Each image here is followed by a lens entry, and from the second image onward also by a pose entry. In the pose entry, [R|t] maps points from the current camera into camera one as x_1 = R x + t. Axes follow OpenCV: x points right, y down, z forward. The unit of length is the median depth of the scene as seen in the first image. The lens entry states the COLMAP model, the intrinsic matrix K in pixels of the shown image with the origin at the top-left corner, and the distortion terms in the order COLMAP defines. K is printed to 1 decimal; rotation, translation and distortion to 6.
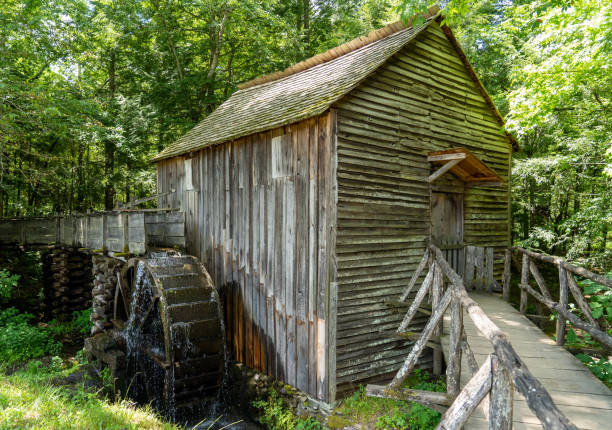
lens RADIAL K [[457.2, 0, 271.0], [0, 457.2, 226.7], [0, 0, 1]] dist [-0.009794, -0.001223]
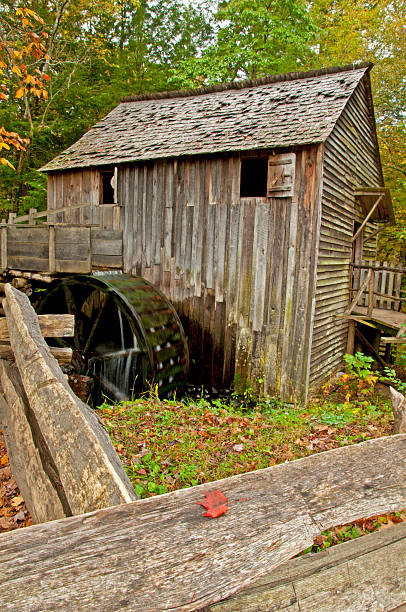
lens RADIAL K [[456.5, 0, 203.0], [0, 456.5, 306.0], [0, 0, 1]] dist [-0.135384, 0.001554]
pose [[0.922043, -0.016662, 0.386729, -0.482794], [-0.029212, 0.993229, 0.112438, 0.021433], [-0.385984, -0.114970, 0.915313, 0.088248]]
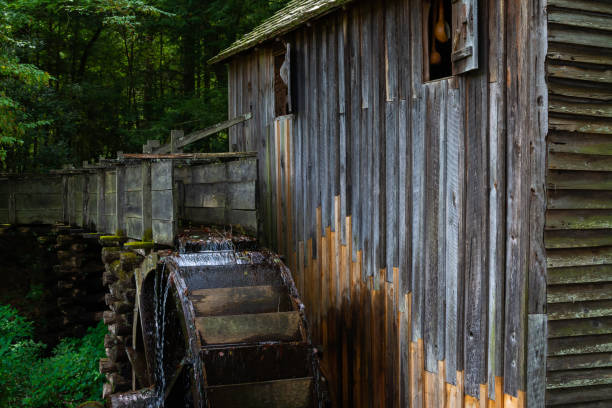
lens RADIAL K [[919.7, 0, 306.0], [0, 919.7, 204.0], [0, 0, 1]] dist [-0.241888, 0.830615]
pose [[0.969359, 0.004030, -0.245615, 0.121516], [-0.001862, 0.999957, 0.009058, 0.006594], [0.245641, -0.008323, 0.969325, 0.087509]]
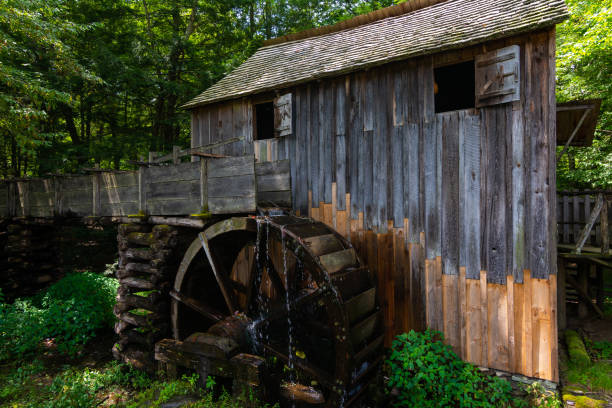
lens RADIAL K [[372.2, 0, 306.0], [0, 372.2, 204.0], [0, 0, 1]] dist [-0.001633, 0.000715]
pose [[0.928201, -0.005713, 0.372035, -0.482546], [0.014639, 0.999669, -0.021173, 0.069433], [-0.371791, 0.025099, 0.927977, 0.487846]]
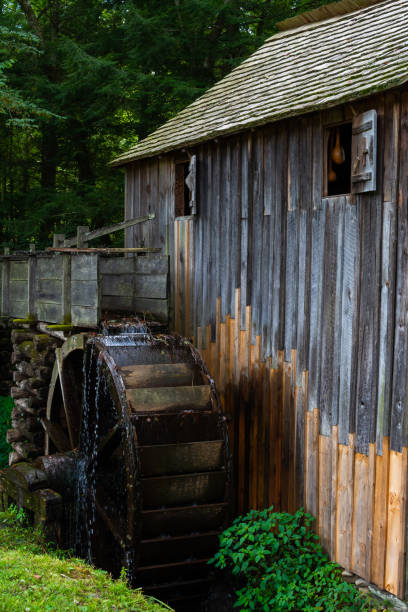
lens RADIAL K [[919.7, 0, 204.0], [0, 919.7, 306.0], [0, 0, 1]] dist [-0.241888, 0.830615]
pose [[0.985403, 0.026433, -0.168175, 0.055176], [-0.022834, 0.999468, 0.023301, 0.002339], [0.168701, -0.019121, 0.985482, -0.125108]]
